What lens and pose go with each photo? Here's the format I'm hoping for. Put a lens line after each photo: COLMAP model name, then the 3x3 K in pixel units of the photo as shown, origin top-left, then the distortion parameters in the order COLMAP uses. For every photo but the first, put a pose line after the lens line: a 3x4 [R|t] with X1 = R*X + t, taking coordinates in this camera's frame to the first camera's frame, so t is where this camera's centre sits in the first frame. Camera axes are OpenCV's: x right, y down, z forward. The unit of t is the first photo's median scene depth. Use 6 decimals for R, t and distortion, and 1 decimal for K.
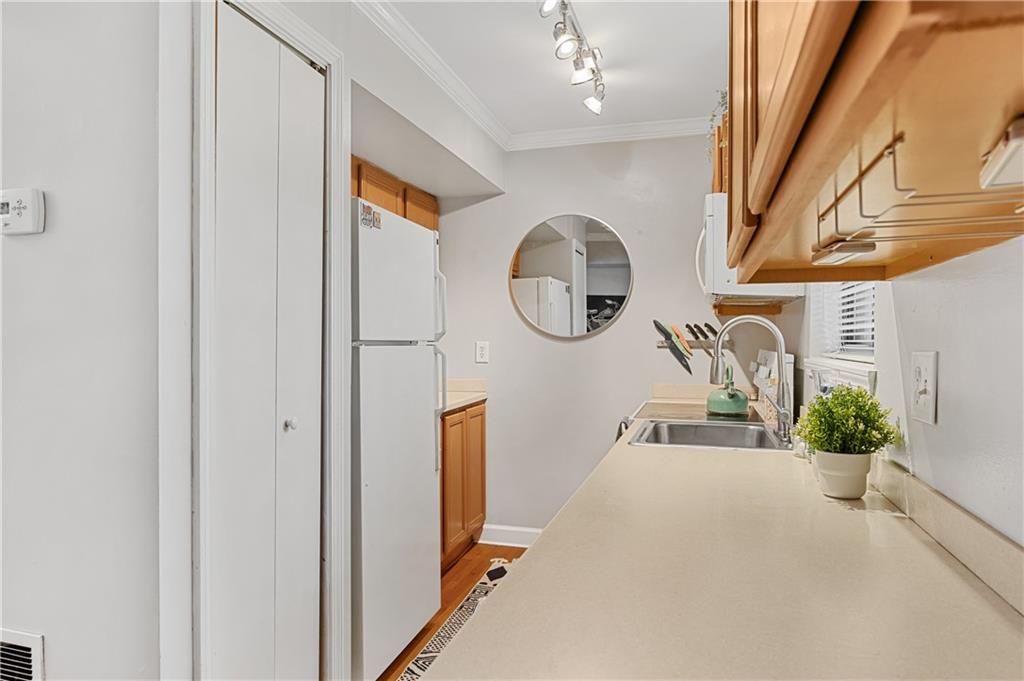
lens RADIAL K [[626.8, 0, 512.0], [0, 626.8, 340.5], [0, 0, 1]] dist [0.000025, 0.000007]
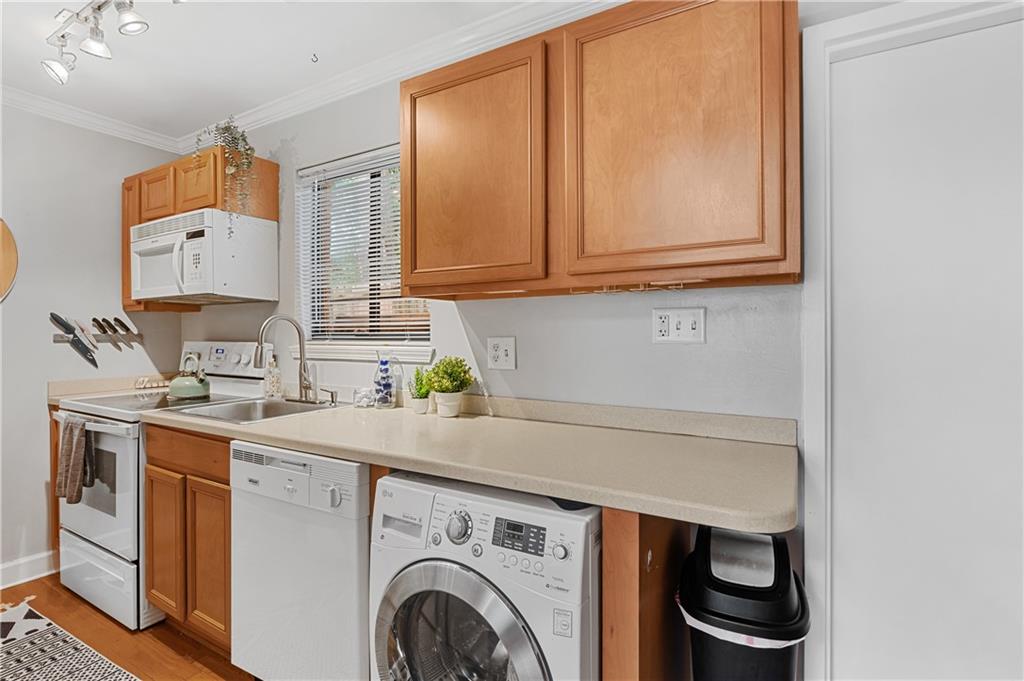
lens RADIAL K [[494.8, 0, 512.4], [0, 494.8, 327.1], [0, 0, 1]] dist [0.000261, -0.000378]
pose [[0.235034, 0.012225, 0.971910, -0.326961], [0.004989, 0.999893, -0.013784, 0.002389], [-0.971974, 0.008088, 0.234948, 0.172444]]
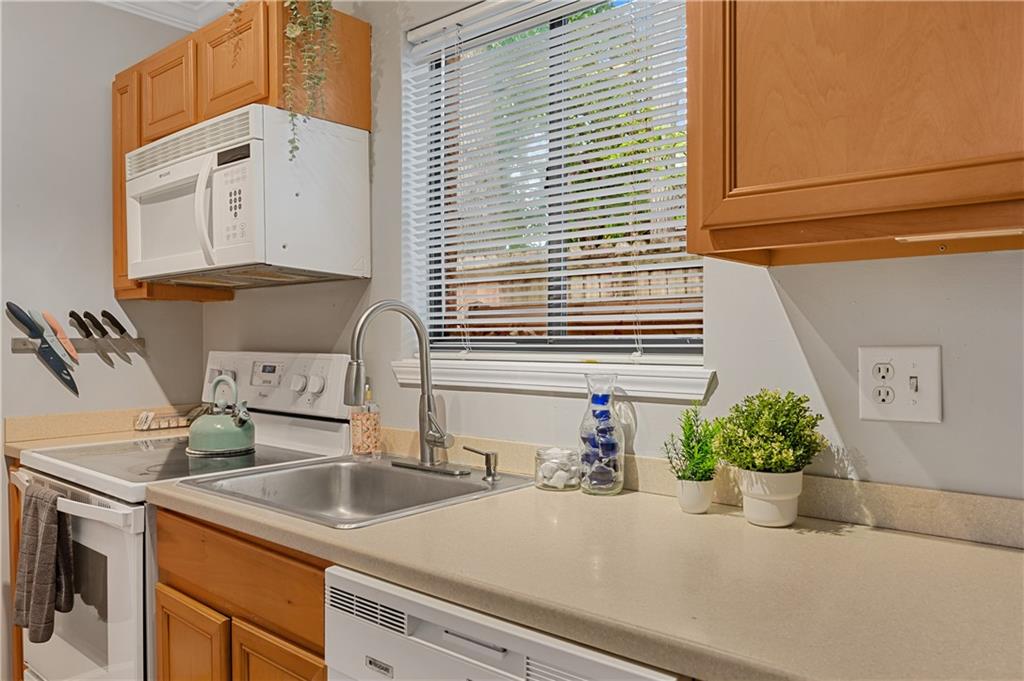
lens RADIAL K [[735.0, 0, 512.0], [0, 735.0, 340.5], [0, 0, 1]] dist [-0.007973, -0.001117]
pose [[0.395017, -0.001904, 0.918672, -0.191456], [0.002787, 0.999996, 0.000874, 0.001943], [-0.918669, 0.002216, 0.395021, 0.347320]]
